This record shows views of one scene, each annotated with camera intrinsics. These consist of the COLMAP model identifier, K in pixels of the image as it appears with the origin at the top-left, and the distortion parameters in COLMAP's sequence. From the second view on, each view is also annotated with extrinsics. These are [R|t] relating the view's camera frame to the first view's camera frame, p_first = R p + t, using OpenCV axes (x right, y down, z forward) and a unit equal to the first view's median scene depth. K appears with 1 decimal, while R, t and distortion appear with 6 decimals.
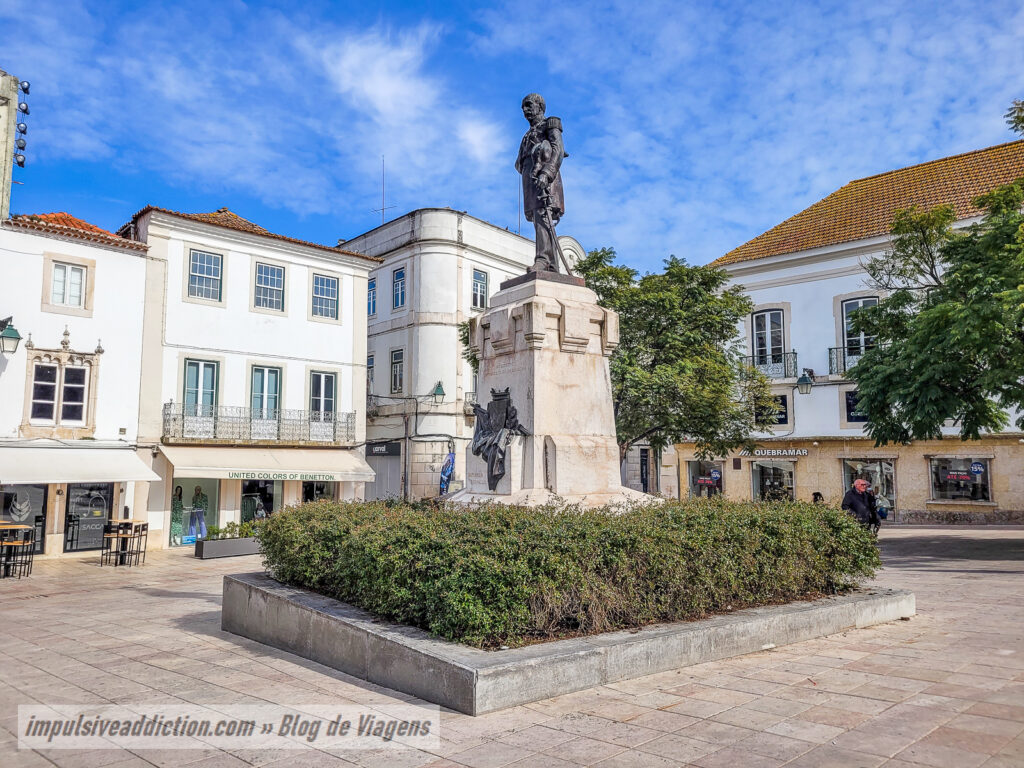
lens RADIAL K [[766.9, 0, 526.2], [0, 766.9, 382.9], [0, 0, 1]] dist [0.042975, -0.030250]
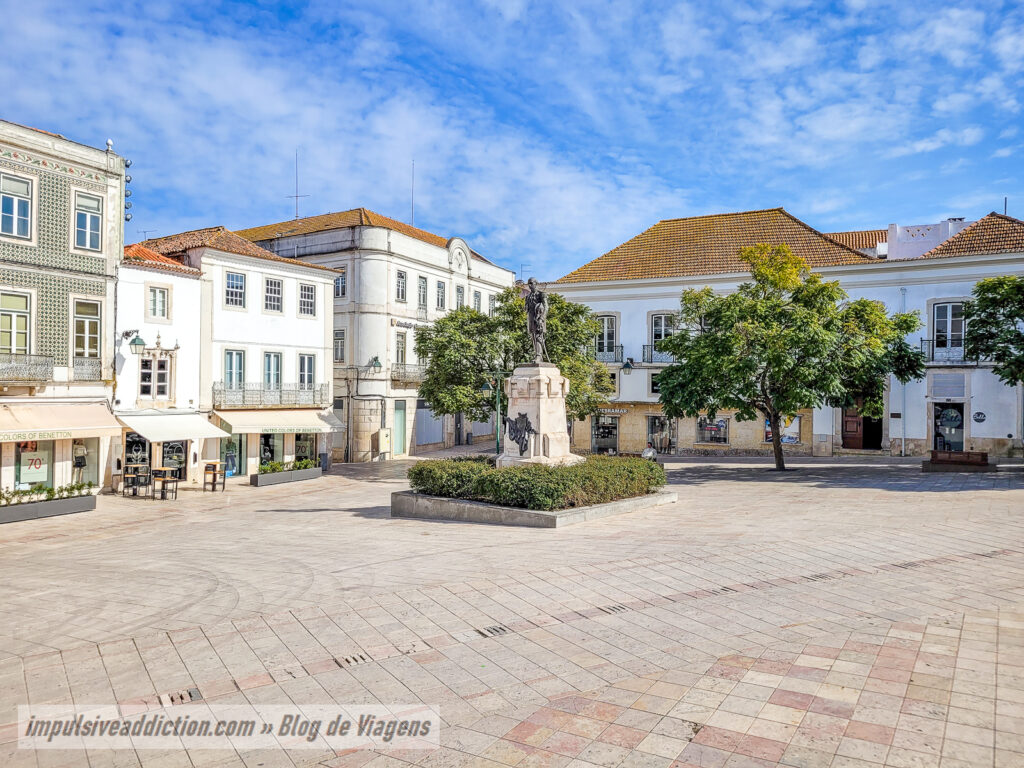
lens RADIAL K [[766.9, 0, 526.2], [0, 766.9, 382.9], [0, 0, 1]] dist [0.042975, -0.030250]
pose [[0.970884, 0.011913, 0.239253, -0.233317], [-0.035710, 0.994801, 0.095373, -0.123008], [-0.236873, -0.101140, 0.966262, -0.506864]]
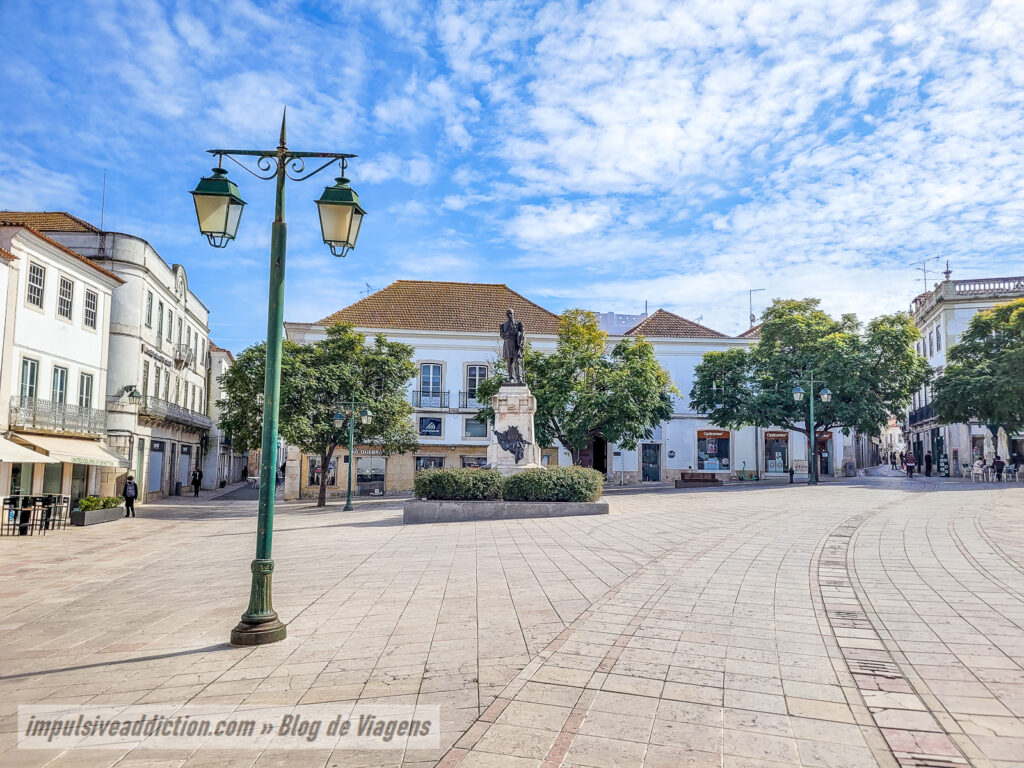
lens RADIAL K [[766.9, 0, 526.2], [0, 766.9, 382.9], [0, 0, 1]] dist [0.042975, -0.030250]
pose [[0.643476, 0.094522, 0.759608, -0.805441], [-0.092128, 0.994696, -0.045733, -0.009289], [-0.759902, -0.040554, 0.648772, -0.298441]]
